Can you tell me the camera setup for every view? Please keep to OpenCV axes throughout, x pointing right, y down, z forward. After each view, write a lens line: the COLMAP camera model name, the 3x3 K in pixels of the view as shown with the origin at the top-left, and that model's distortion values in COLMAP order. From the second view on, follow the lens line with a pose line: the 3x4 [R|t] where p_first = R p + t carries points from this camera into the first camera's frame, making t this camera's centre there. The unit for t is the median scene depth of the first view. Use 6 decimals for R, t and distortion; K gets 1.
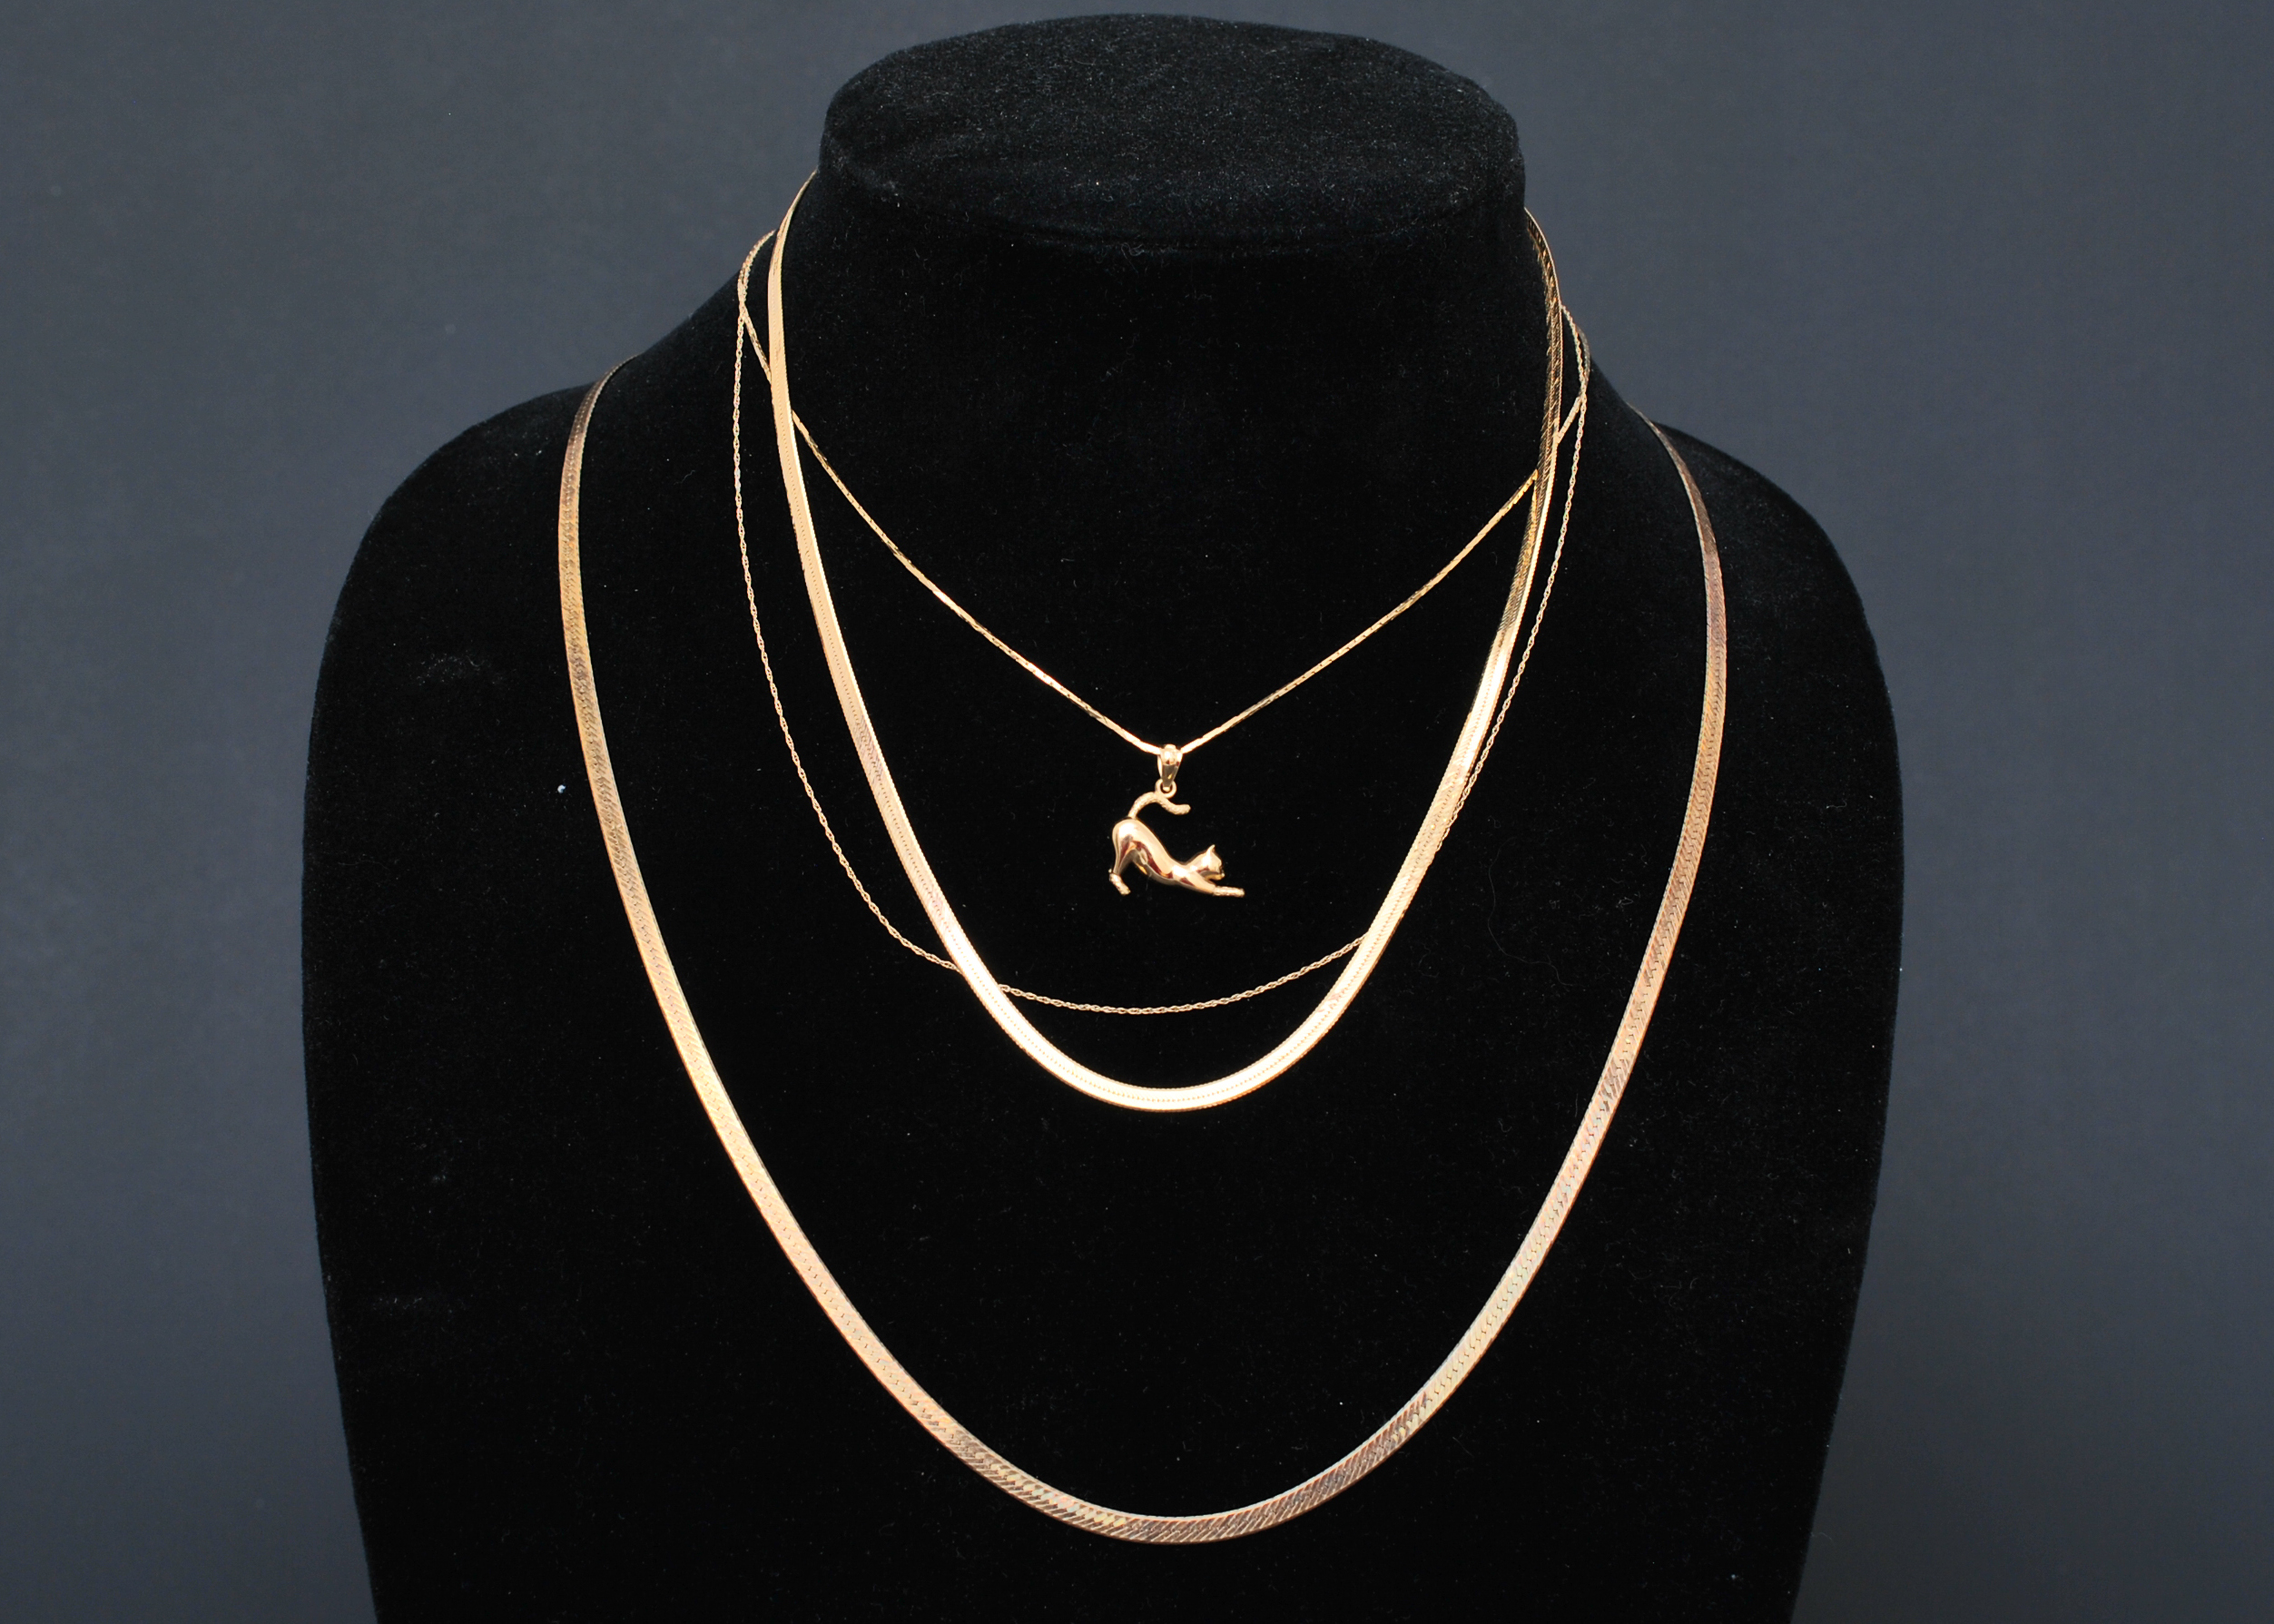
lens RADIAL K [[4638.9, 0, 1084.8], [0, 4638.9, 872.9], [0, 0, 1]] dist [0.002557, -0.007616]
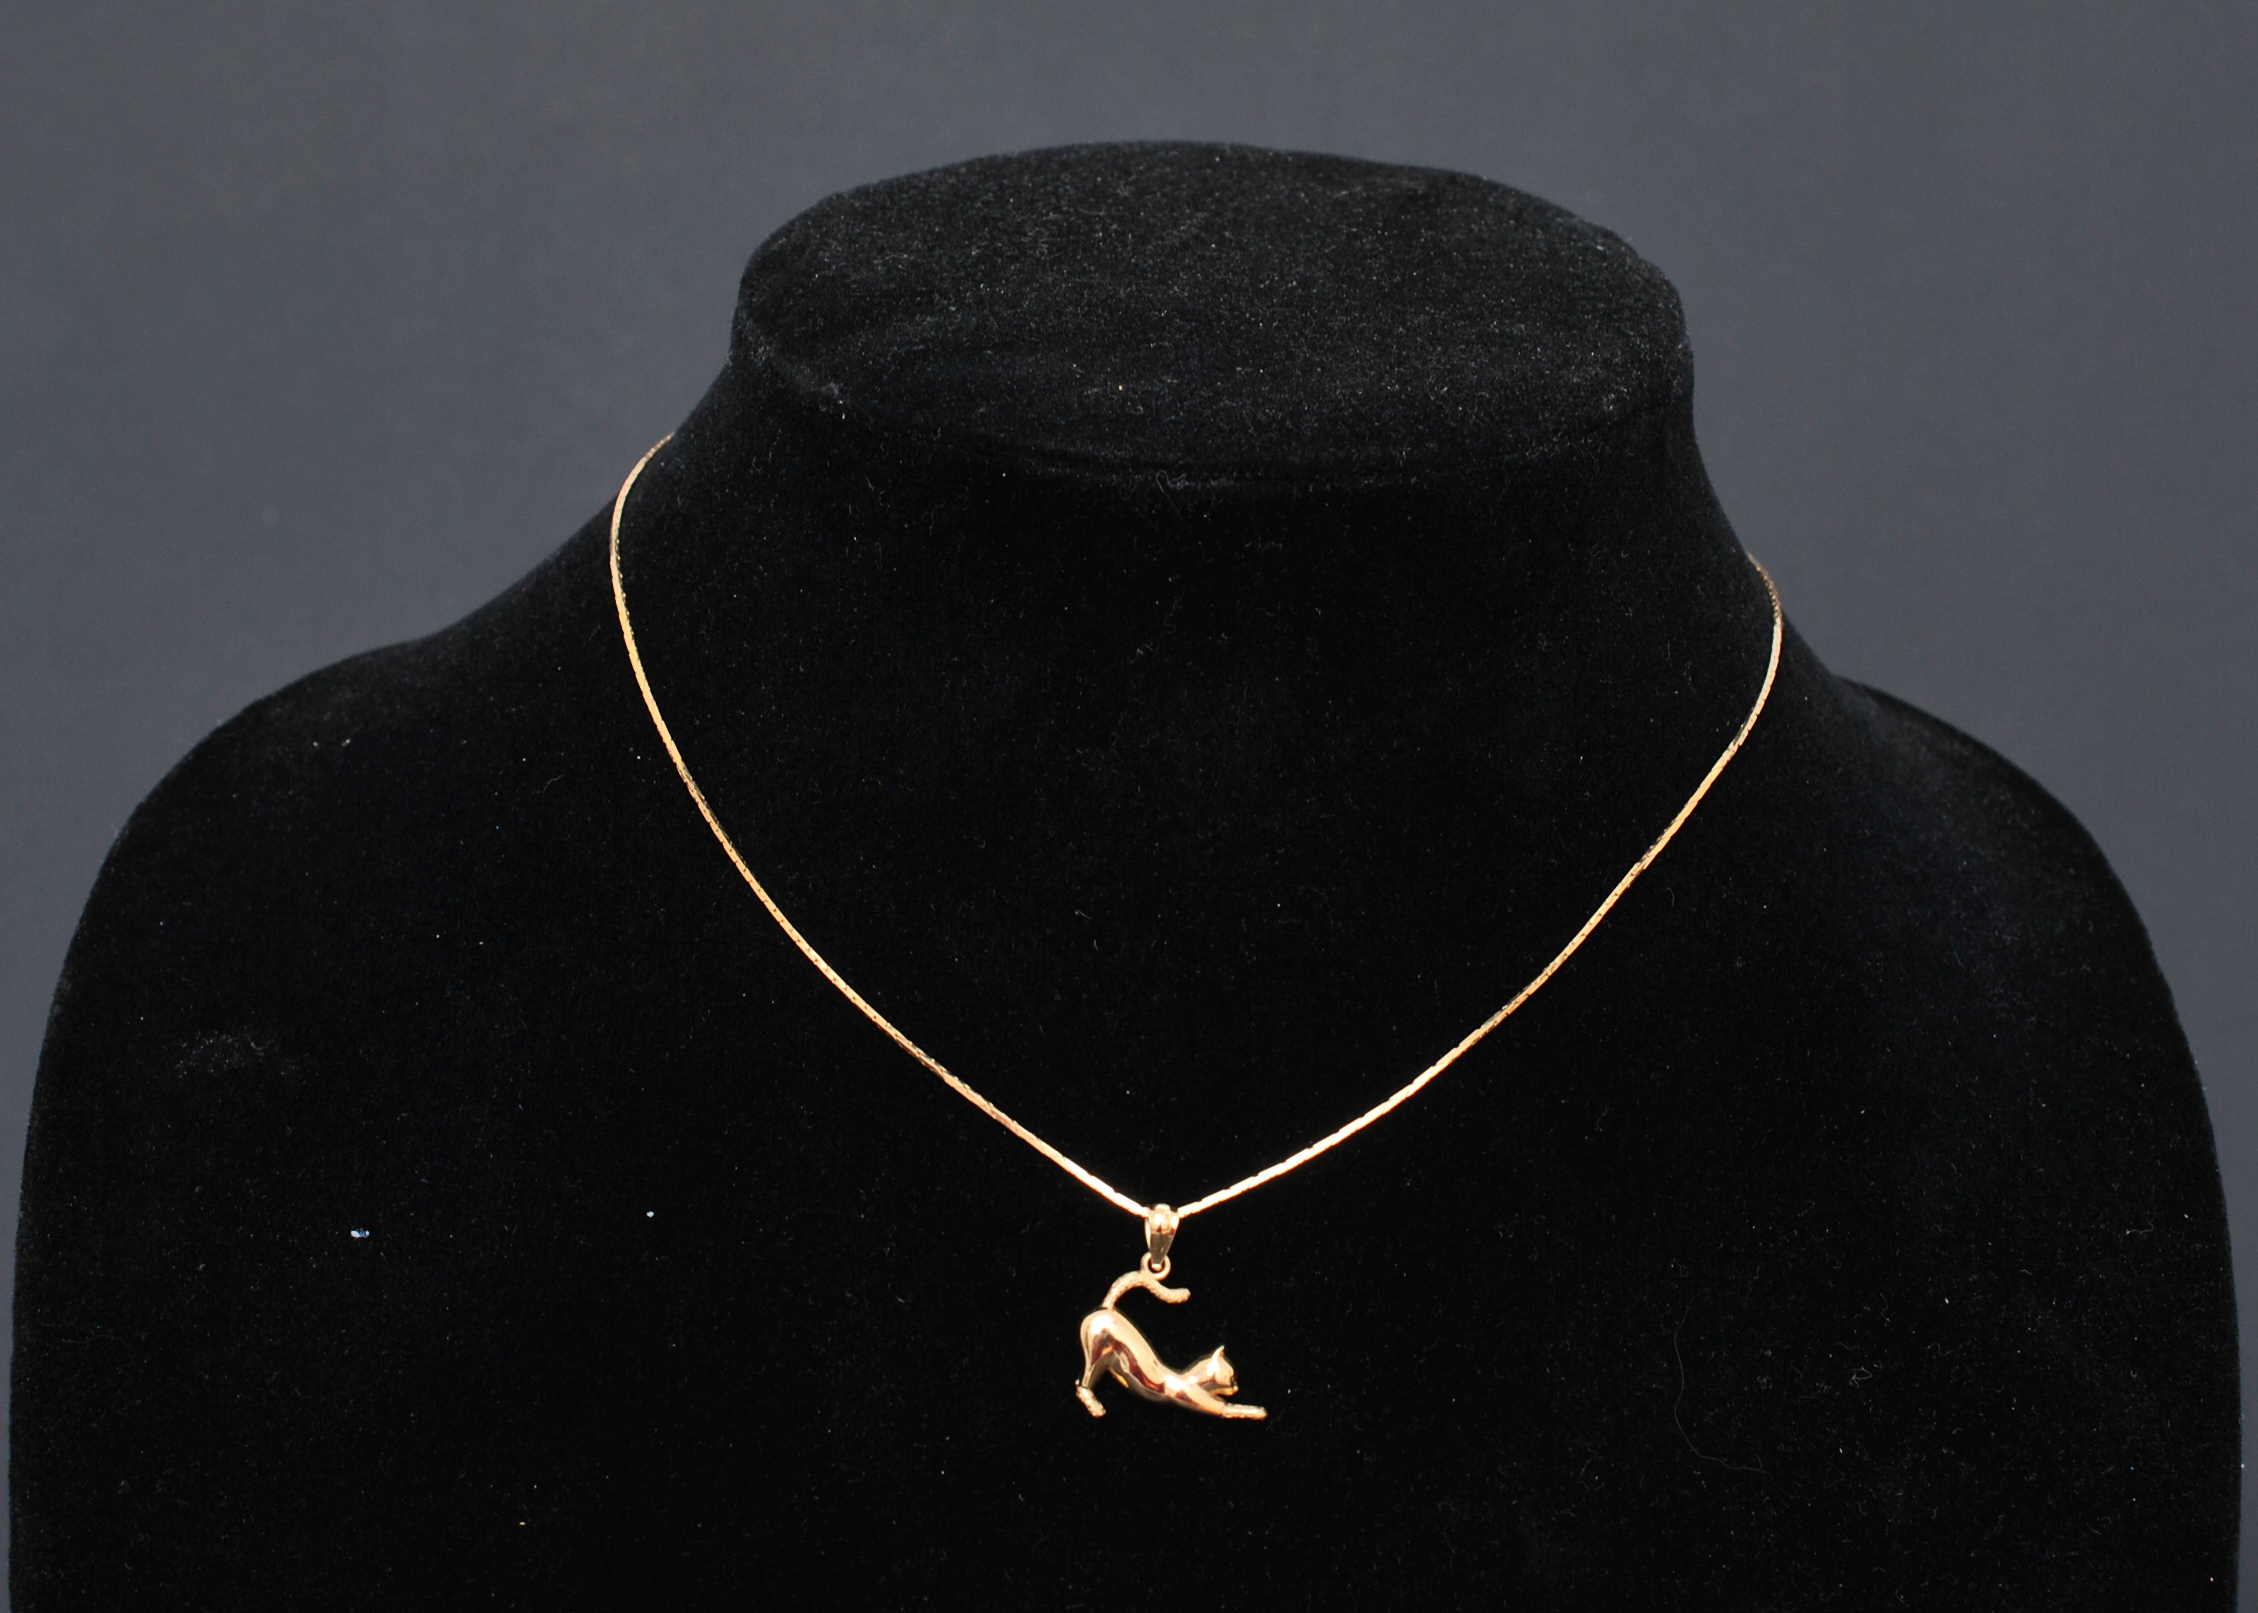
lens RADIAL K [[5133.3, 0, 1192.5], [0, 5133.3, 806.8], [0, 0, 1]] dist [0.026813, -0.070612]
pose [[0.999121, -0.008005, 0.041140, -0.018683], [0.009509, 0.999289, -0.036481, -0.051897], [-0.040818, 0.036840, 0.998487, 0.195245]]
